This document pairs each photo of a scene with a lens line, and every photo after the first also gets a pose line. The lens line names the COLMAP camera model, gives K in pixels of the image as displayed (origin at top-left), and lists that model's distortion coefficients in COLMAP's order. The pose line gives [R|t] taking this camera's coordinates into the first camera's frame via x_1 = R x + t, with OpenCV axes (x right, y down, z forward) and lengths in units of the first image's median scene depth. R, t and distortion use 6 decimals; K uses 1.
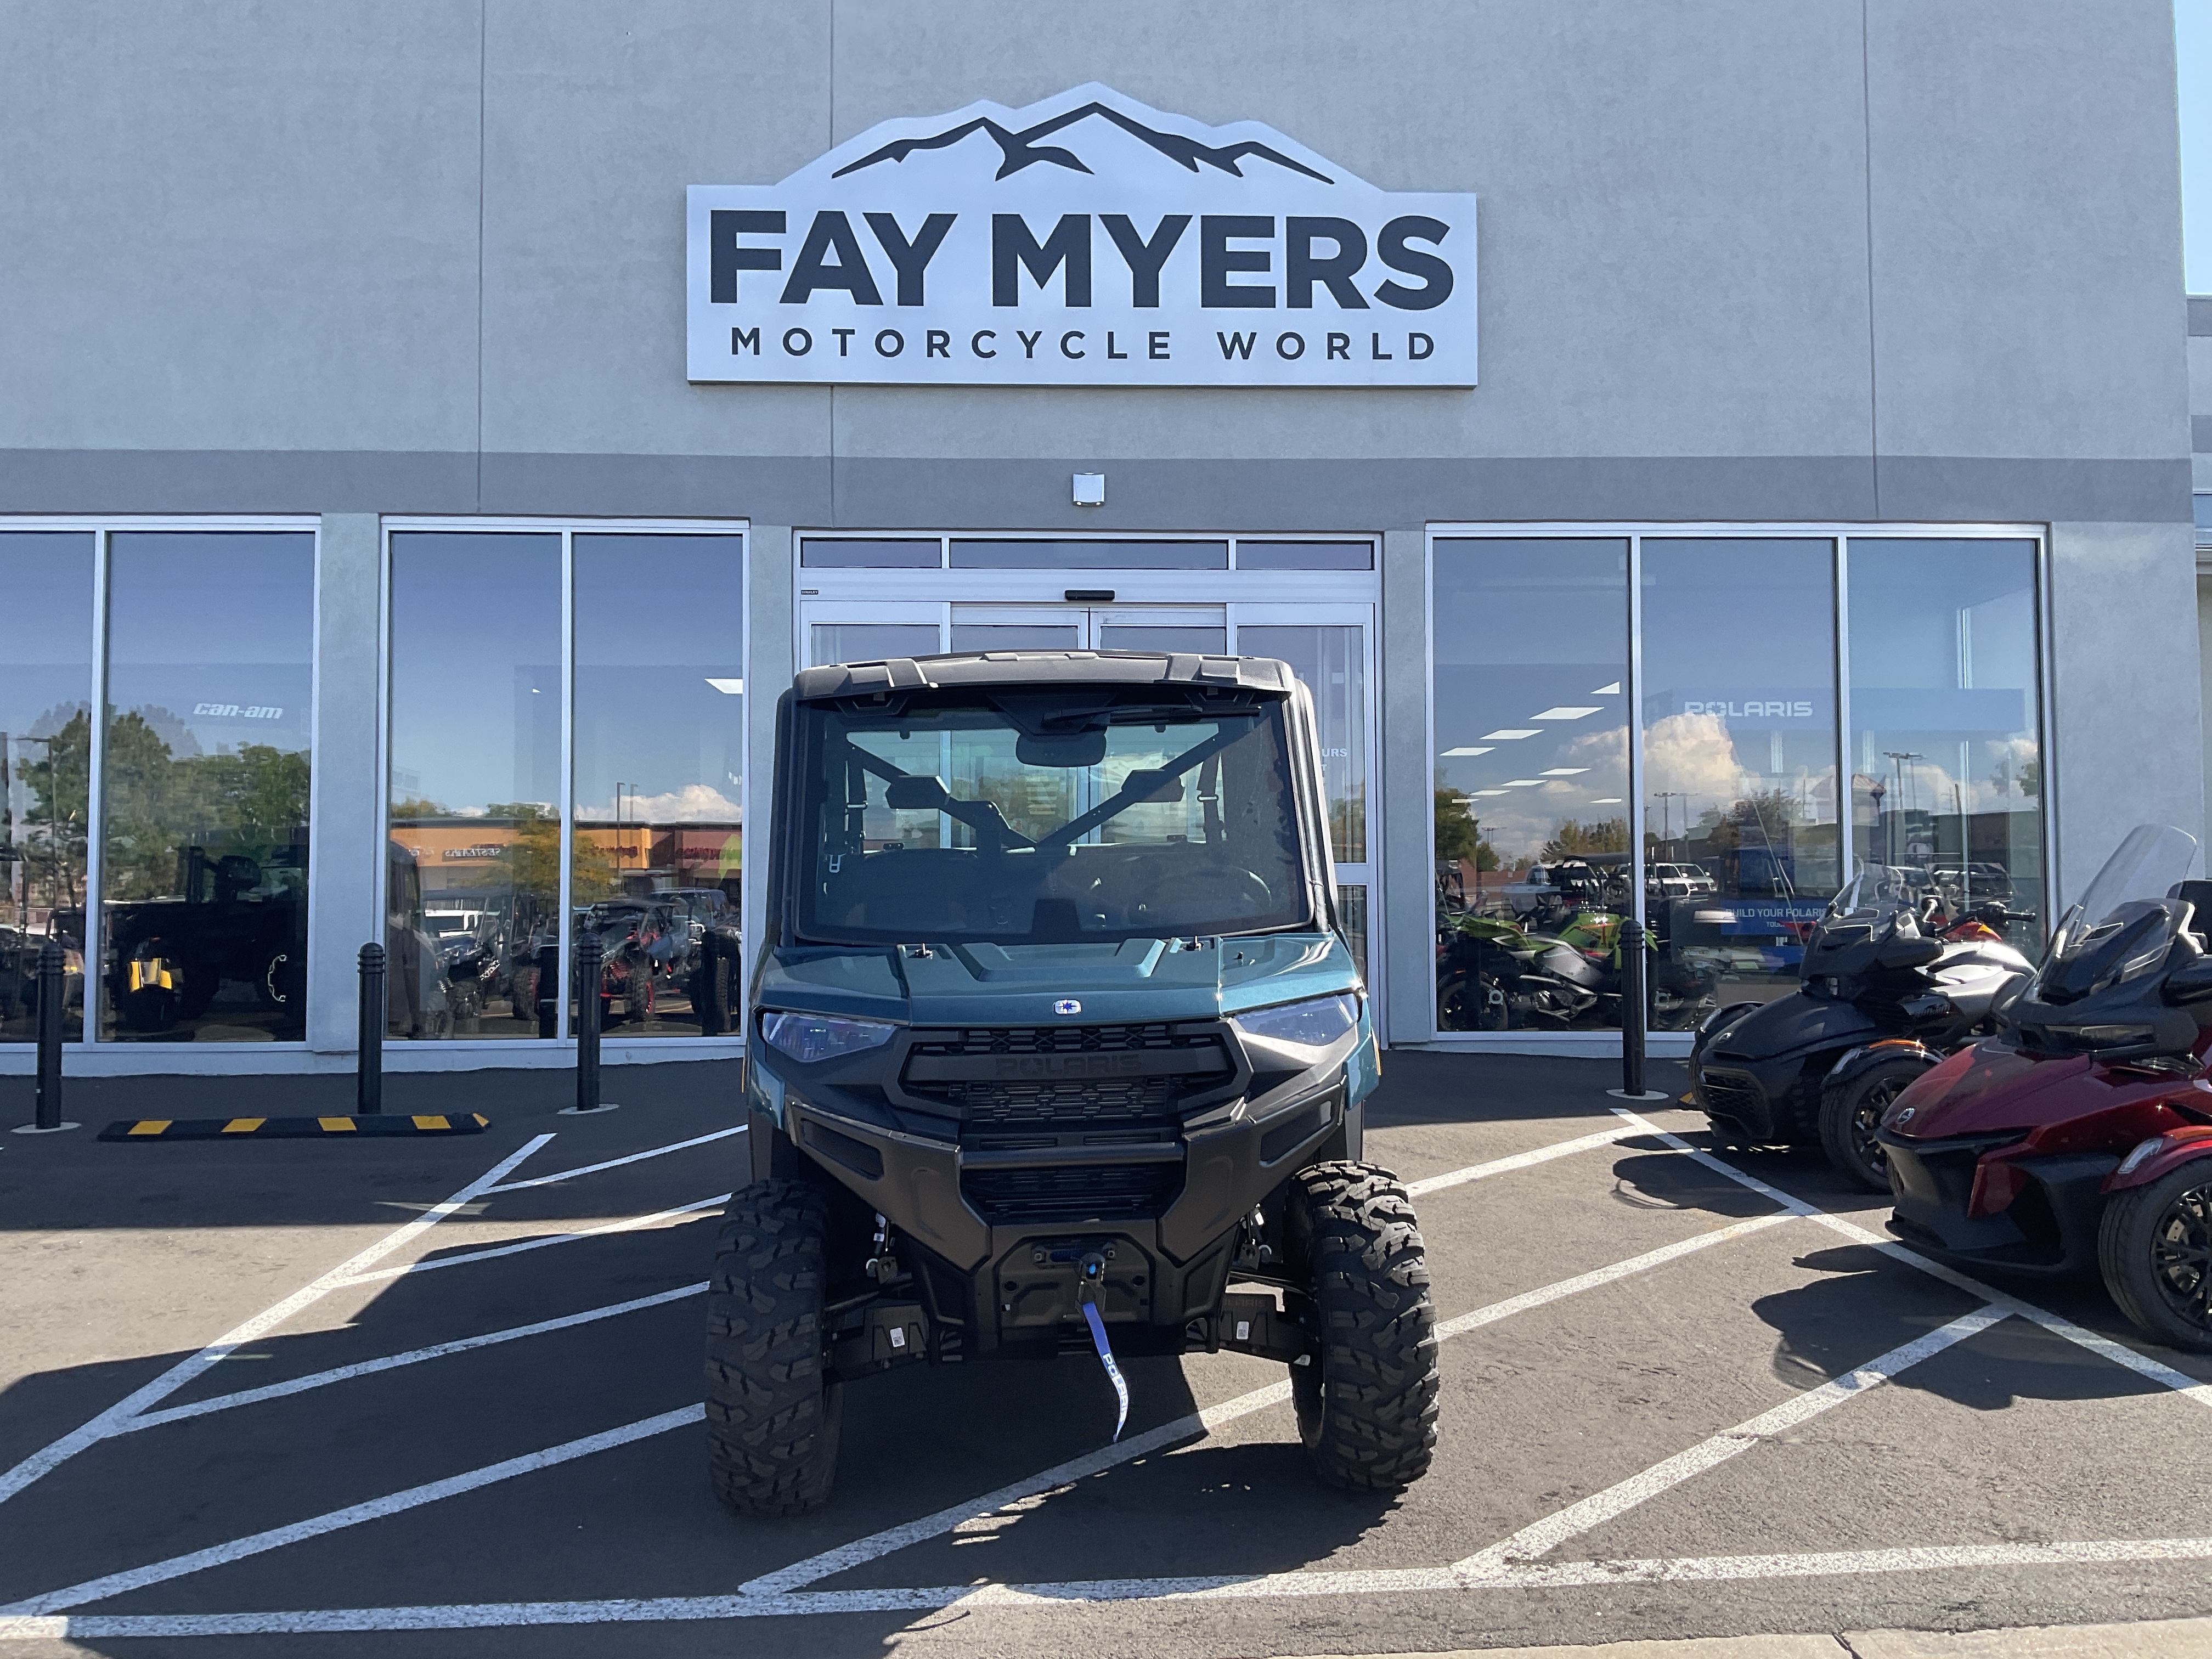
lens RADIAL K [[1858.9, 0, 1108.3], [0, 1858.9, 859.0], [0, 0, 1]] dist [0.045516, -0.065965]
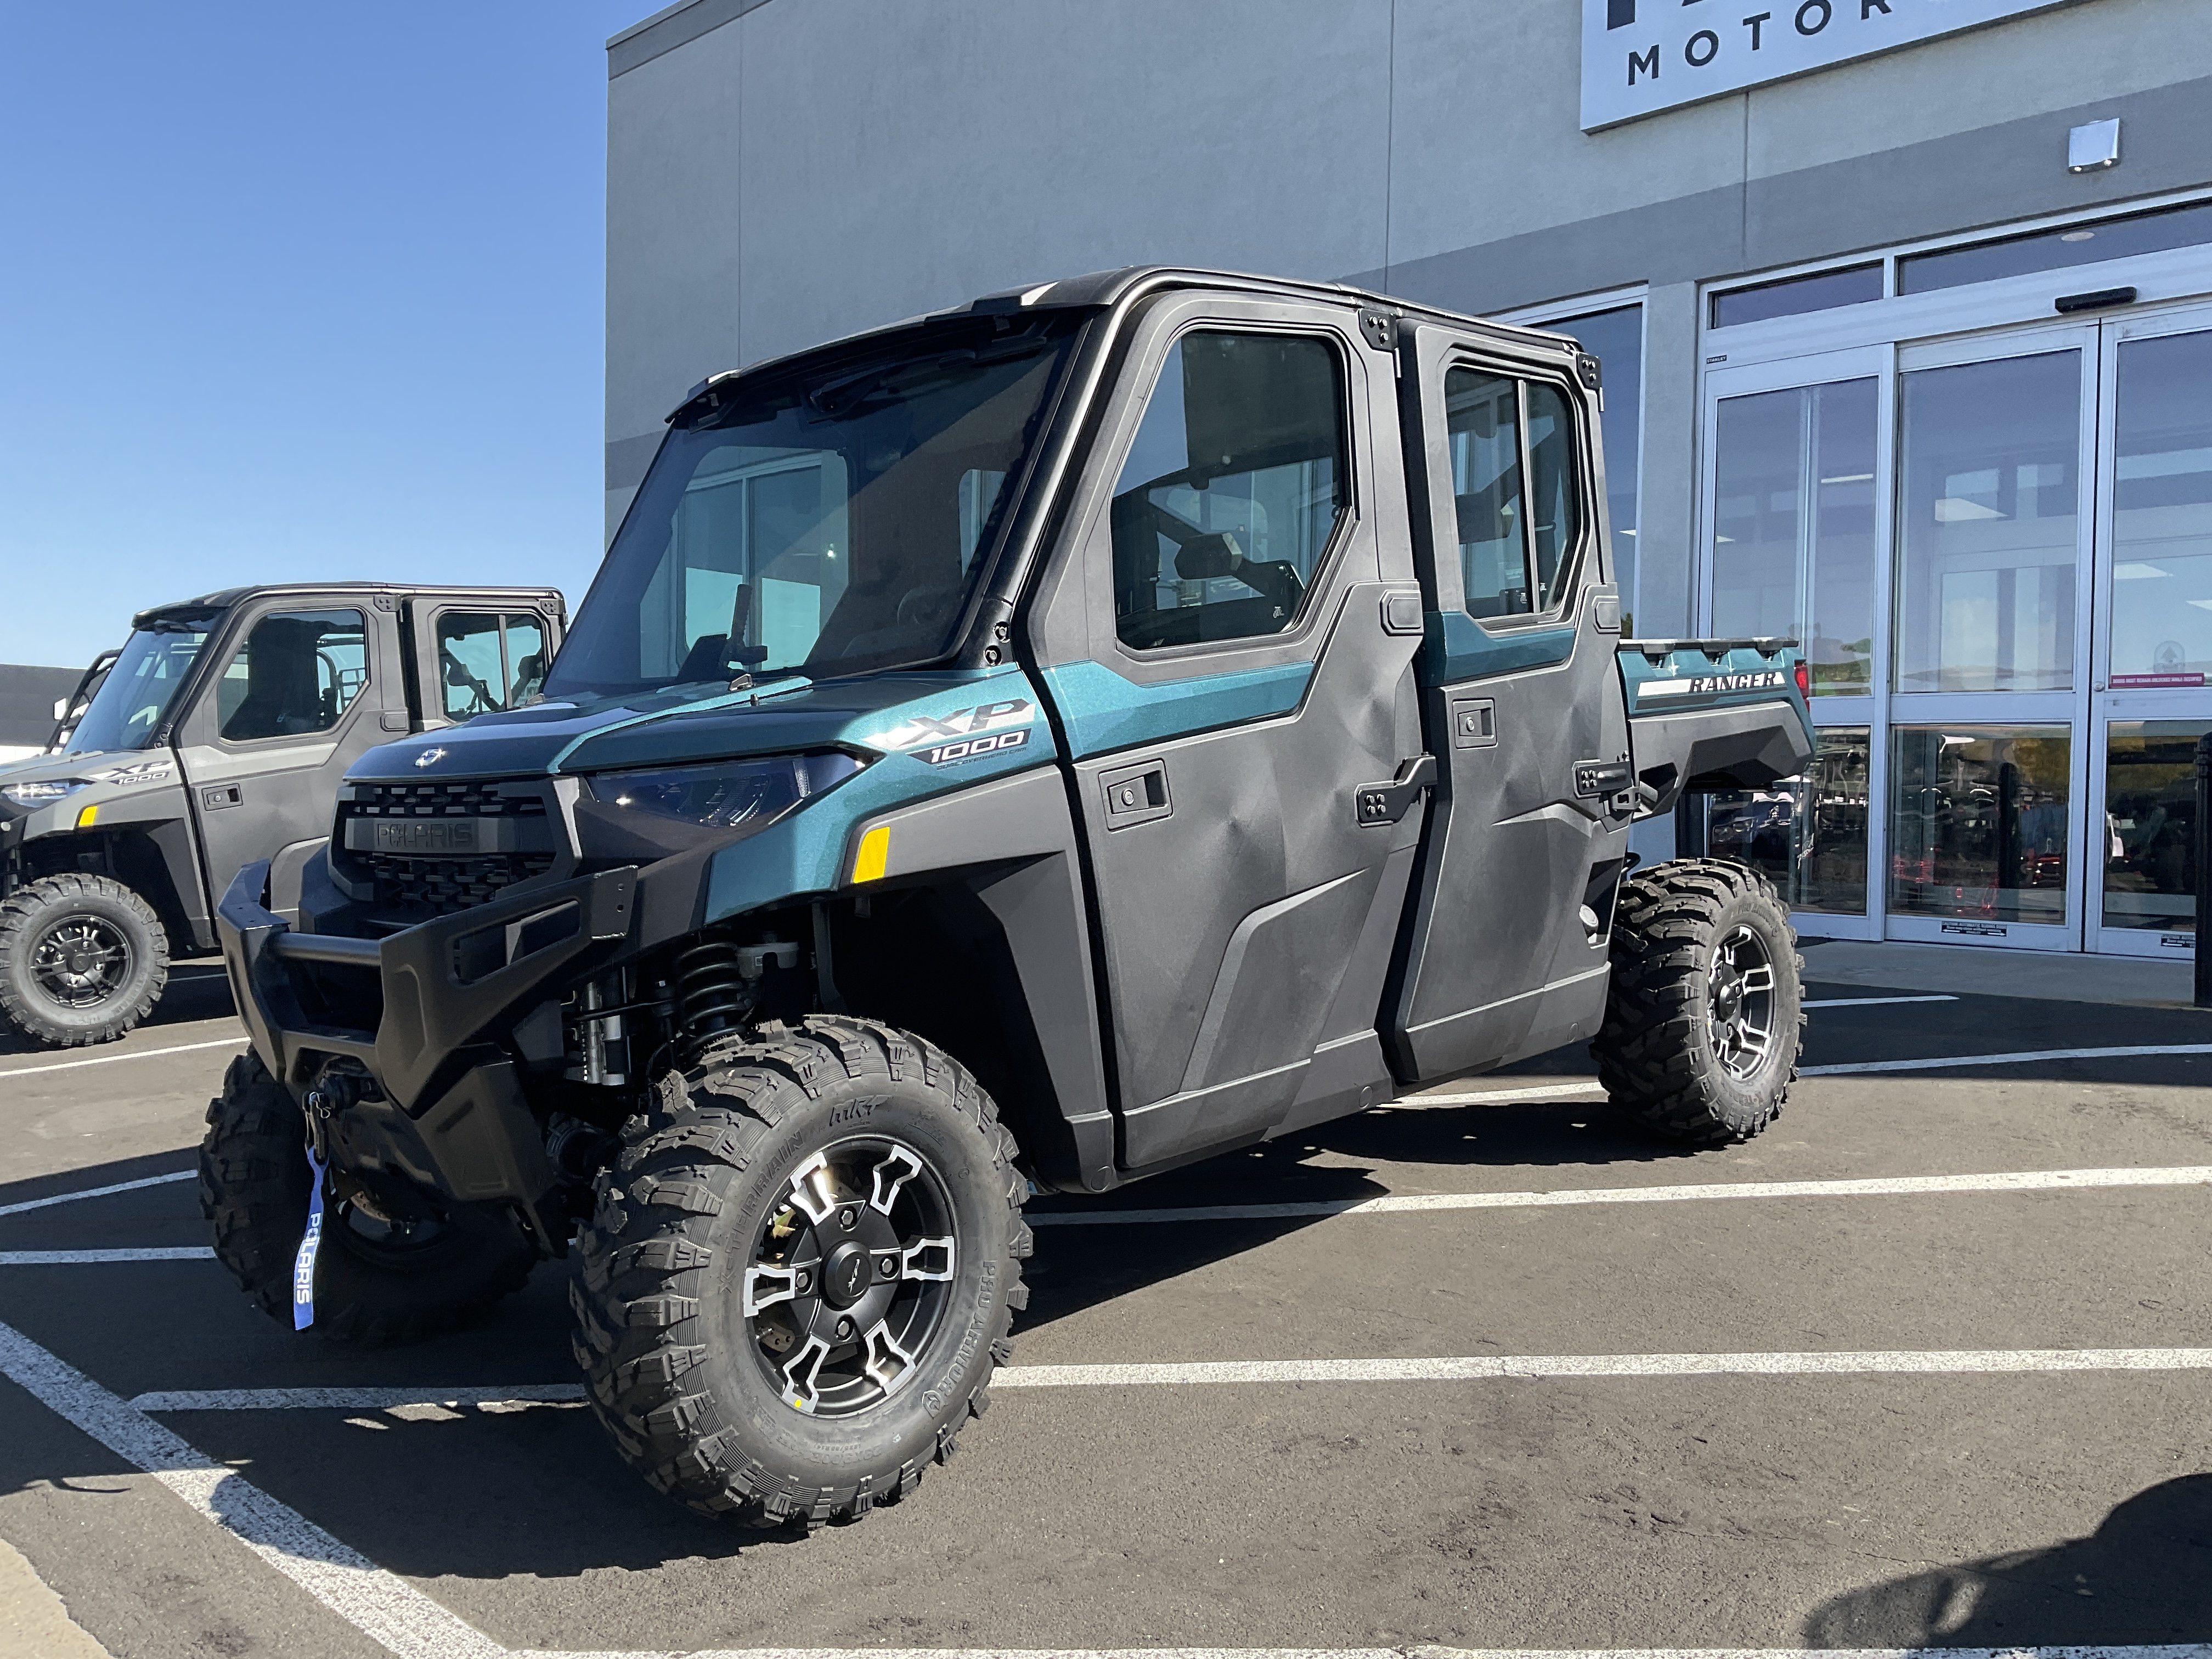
lens RADIAL K [[1858.9, 0, 1090.3], [0, 1858.9, 833.9], [0, 0, 1]] dist [0.045516, -0.065965]
pose [[0.675218, 0.028997, -0.737048, 0.264588], [0.000152, 0.999222, 0.039450, 0.030012], [0.737618, -0.026750, 0.674688, 0.255800]]
